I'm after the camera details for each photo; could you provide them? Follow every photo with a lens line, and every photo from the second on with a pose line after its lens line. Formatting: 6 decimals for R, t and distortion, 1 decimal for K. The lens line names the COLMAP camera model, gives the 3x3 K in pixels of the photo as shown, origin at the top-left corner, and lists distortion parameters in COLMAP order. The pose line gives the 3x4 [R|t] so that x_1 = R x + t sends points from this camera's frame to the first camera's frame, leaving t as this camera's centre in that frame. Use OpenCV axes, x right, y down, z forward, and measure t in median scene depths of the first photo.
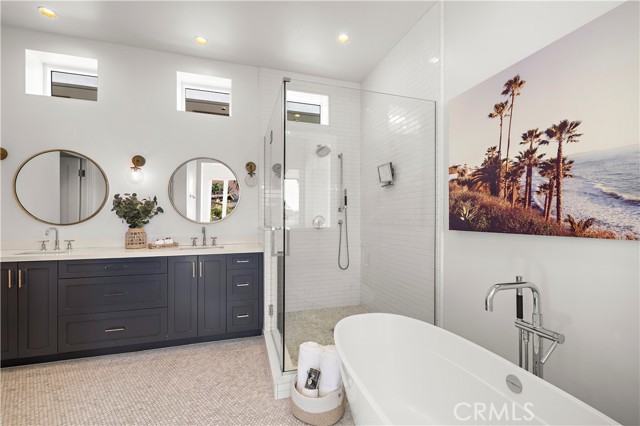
lens RADIAL K [[265.9, 0, 320.7], [0, 265.9, 215.6], [0, 0, 1]] dist [0.001522, 0.000225]
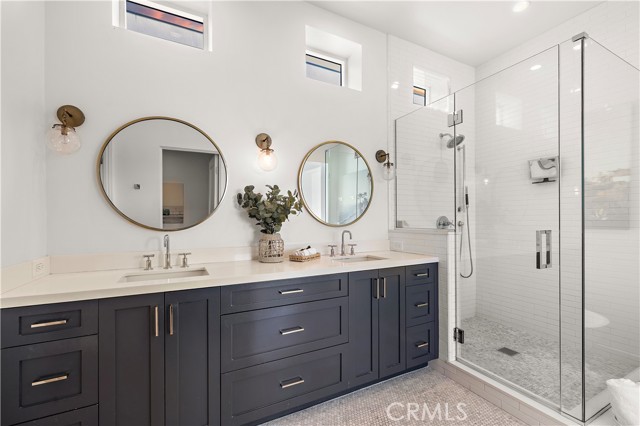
lens RADIAL K [[274.3, 0, 321.6], [0, 274.3, 218.4], [0, 0, 1]] dist [0.001490, 0.000097]
pose [[0.984058, -0.003000, 0.177824, -0.680301], [0.003071, 0.999995, -0.000121, 0.006039], [-0.177823, 0.000665, 0.984062, 0.244617]]
